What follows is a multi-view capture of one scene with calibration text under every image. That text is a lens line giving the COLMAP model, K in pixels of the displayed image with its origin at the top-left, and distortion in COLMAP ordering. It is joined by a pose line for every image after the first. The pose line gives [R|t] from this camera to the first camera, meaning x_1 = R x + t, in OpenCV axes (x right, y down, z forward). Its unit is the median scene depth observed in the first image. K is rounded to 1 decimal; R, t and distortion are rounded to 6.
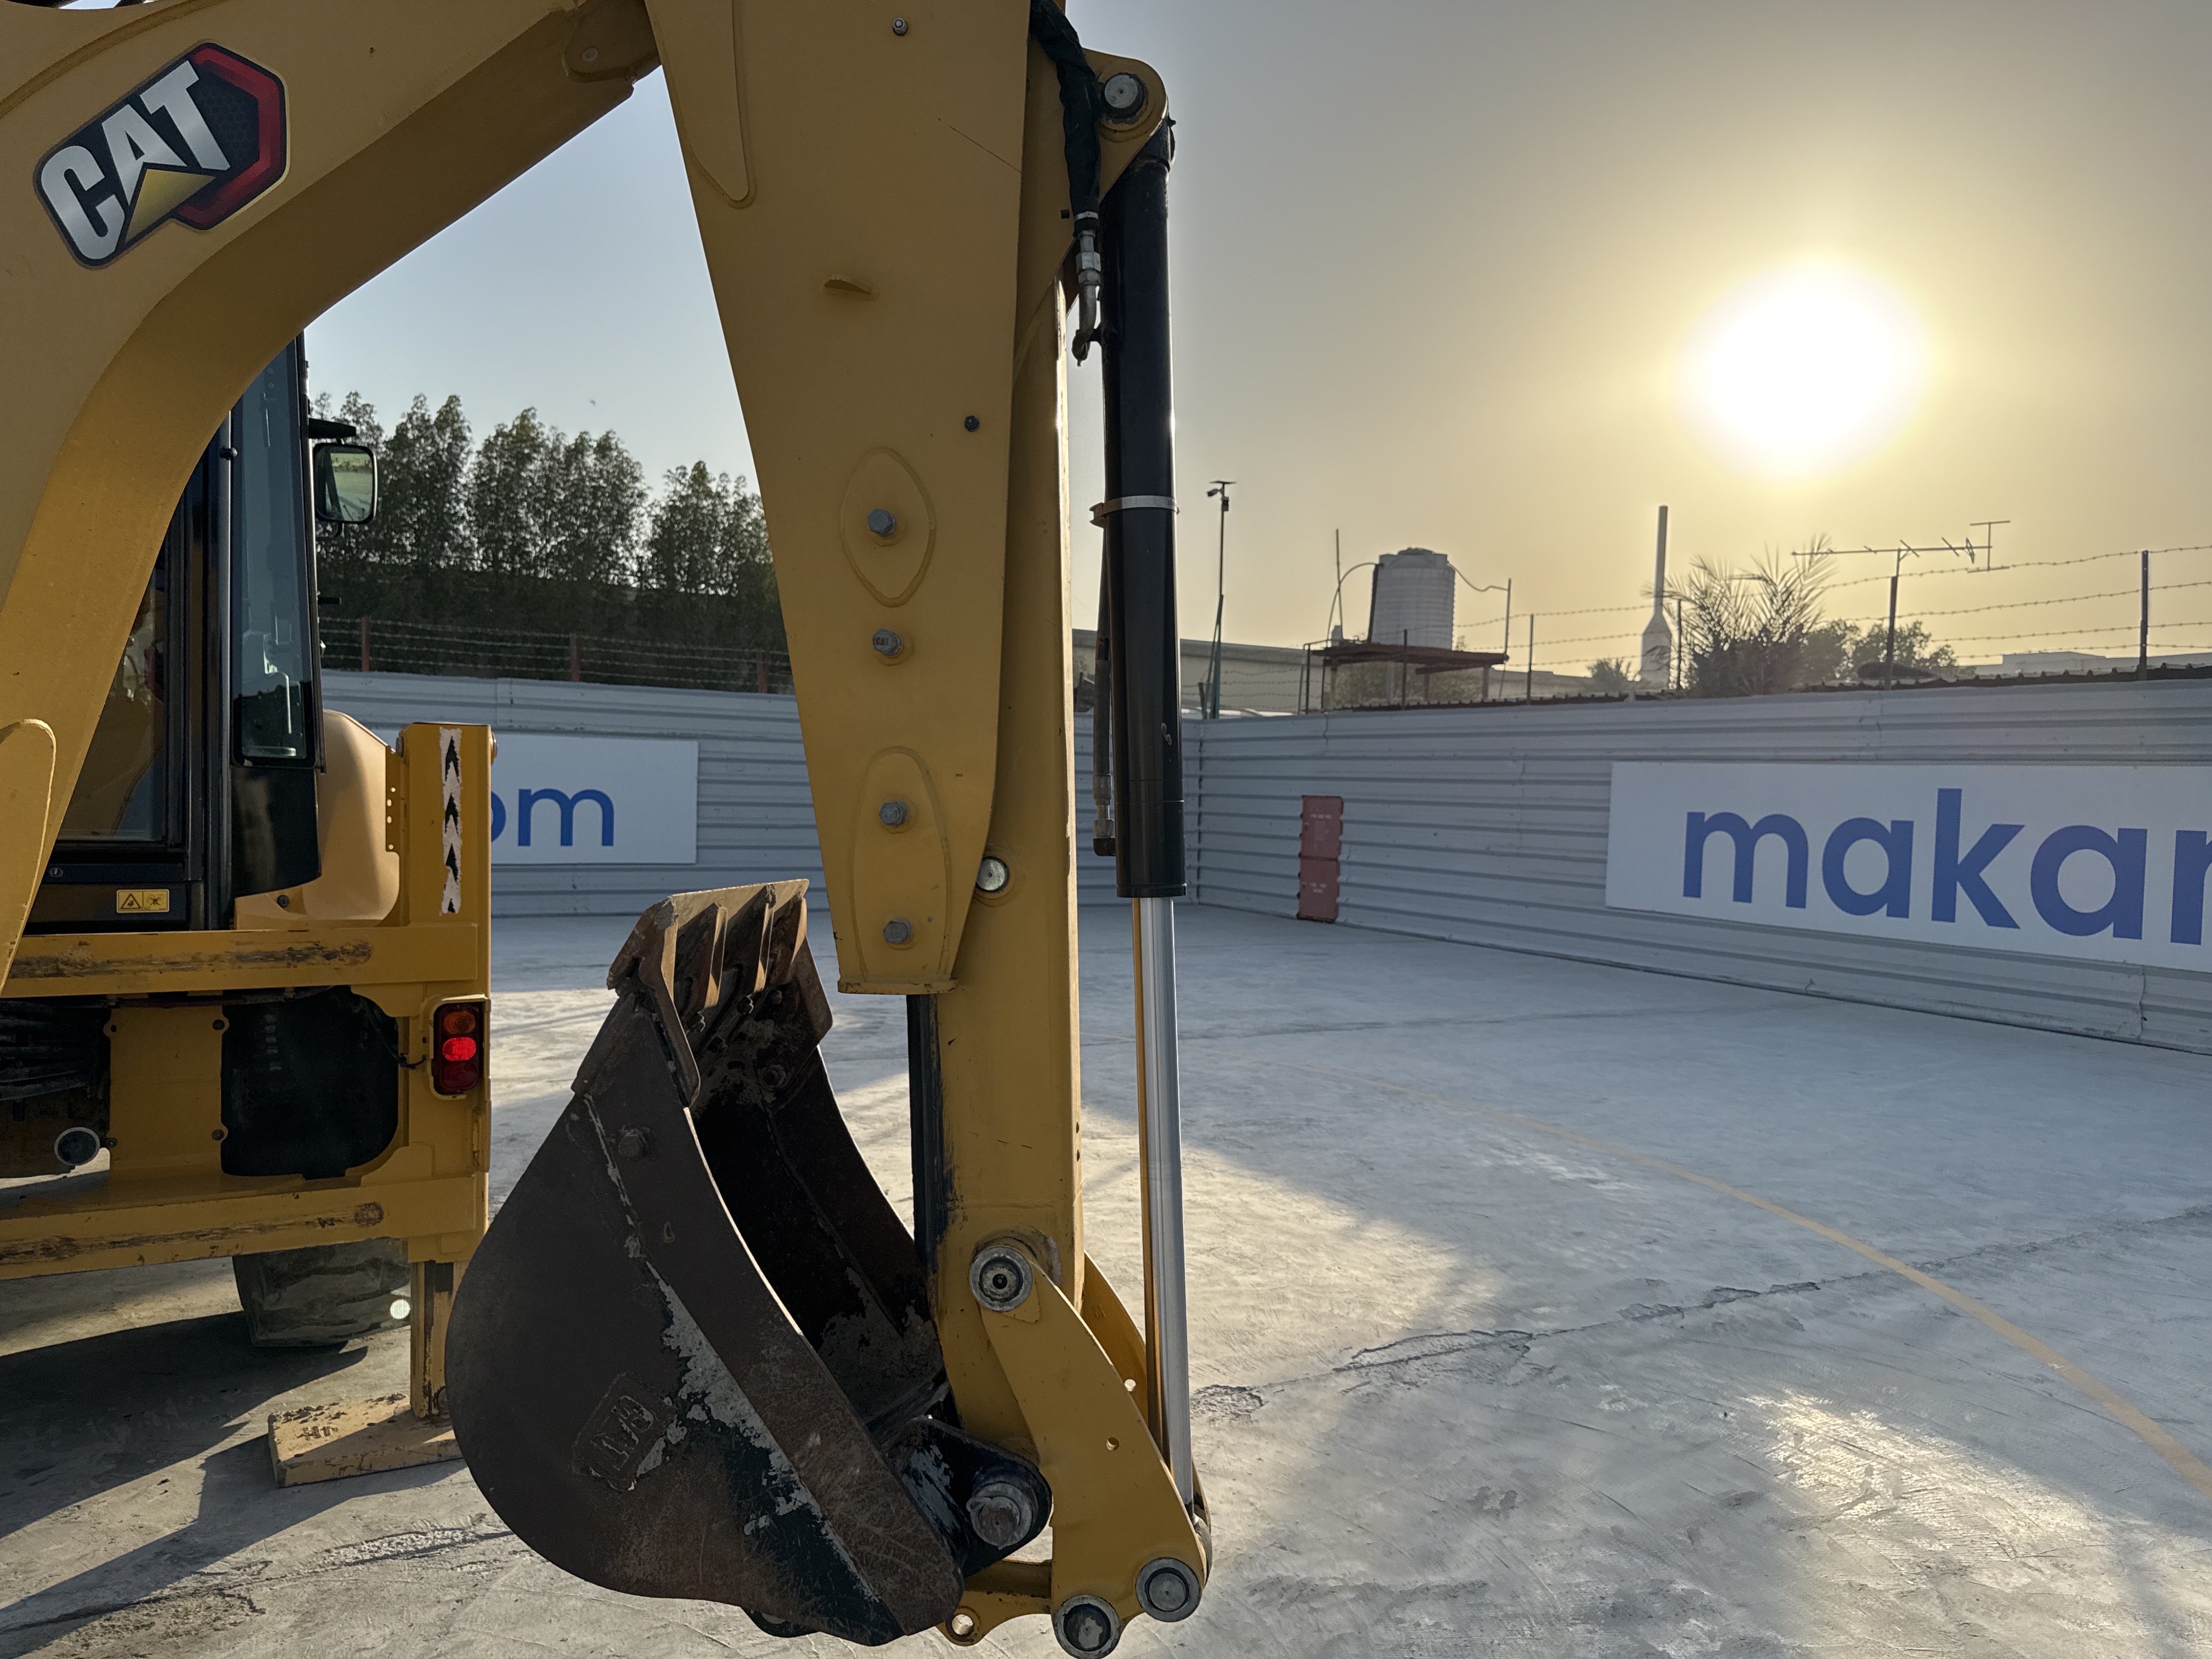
lens RADIAL K [[1606.6, 0, 1130.5], [0, 1606.6, 837.0], [0, 0, 1]] dist [0.022954, -0.041066]
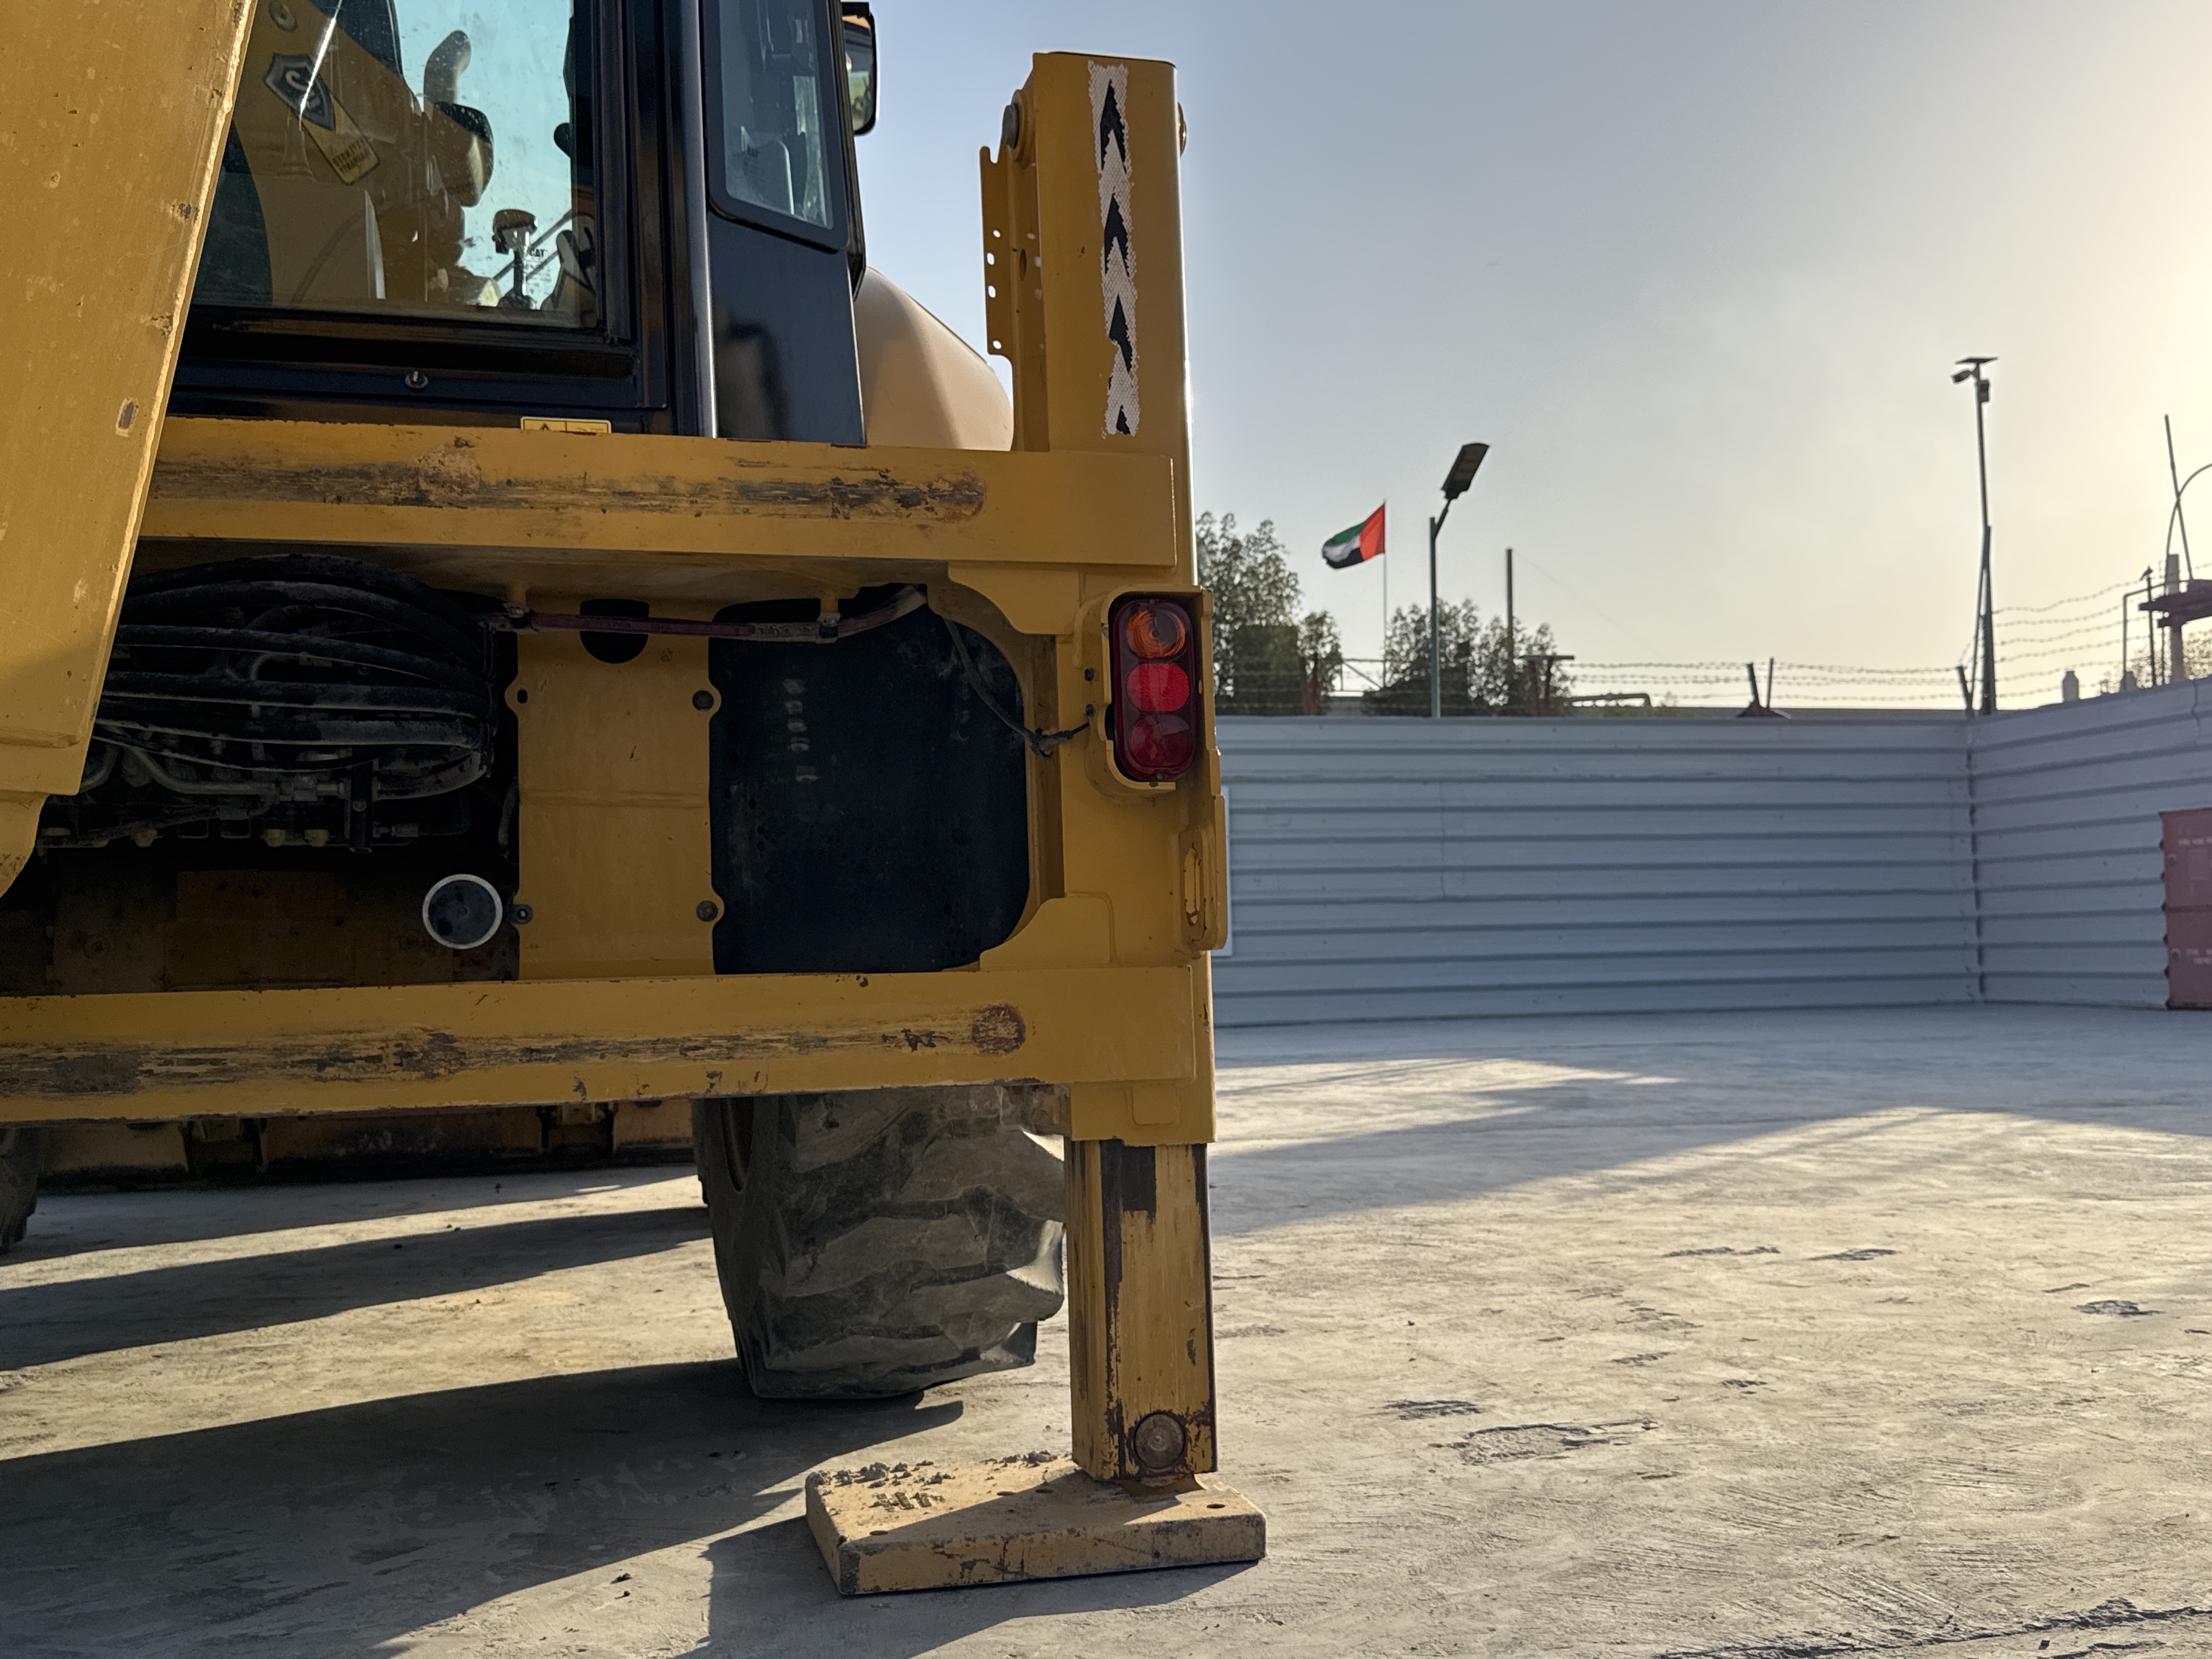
lens RADIAL K [[2130.8, 0, 1108.8], [0, 2130.8, 851.2], [0, 0, 1]] dist [0.079094, 0.000000]
pose [[0.955937, -0.059790, -0.287419, -0.248055], [0.038648, 0.996150, -0.078683, 0.227049], [0.291017, 0.064108, 0.954568, 0.387364]]
